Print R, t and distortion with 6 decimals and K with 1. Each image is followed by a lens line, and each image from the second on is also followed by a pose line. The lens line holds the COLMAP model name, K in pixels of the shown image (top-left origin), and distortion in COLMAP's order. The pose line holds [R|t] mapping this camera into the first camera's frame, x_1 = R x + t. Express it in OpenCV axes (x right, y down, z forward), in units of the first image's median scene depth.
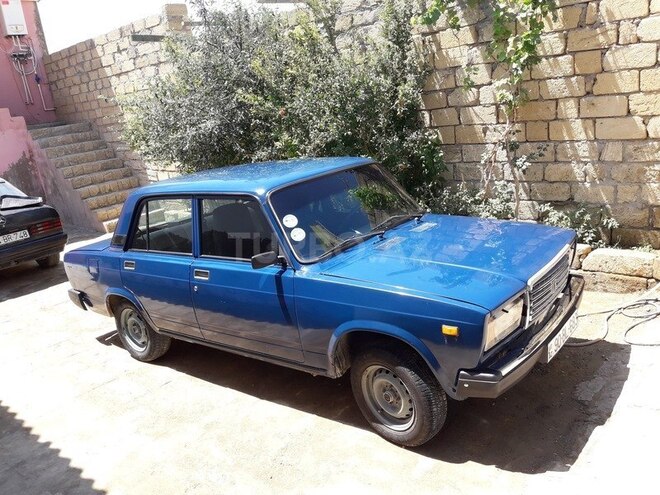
lens RADIAL K [[535.7, 0, 333.9], [0, 535.7, 245.5], [0, 0, 1]] dist [0.003961, -0.020566]
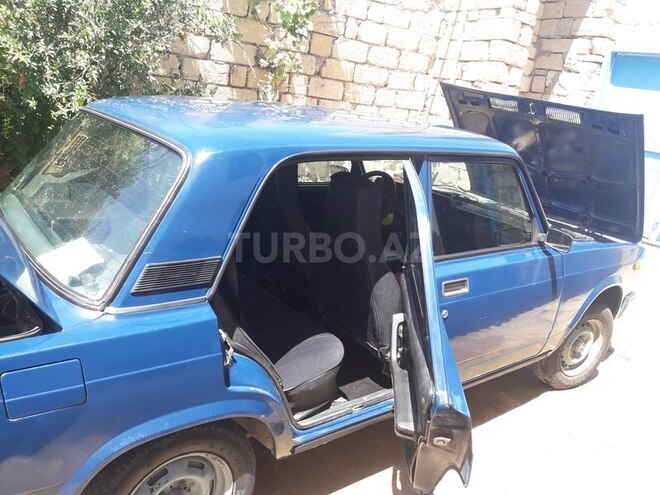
lens RADIAL K [[562.3, 0, 330.9], [0, 562.3, 250.2], [0, 0, 1]] dist [0.001589, -0.002911]
pose [[0.236392, -0.125999, 0.963454, -0.888850], [0.090352, 0.990111, 0.107316, -0.068663], [-0.967448, 0.061682, 0.245438, 0.967363]]
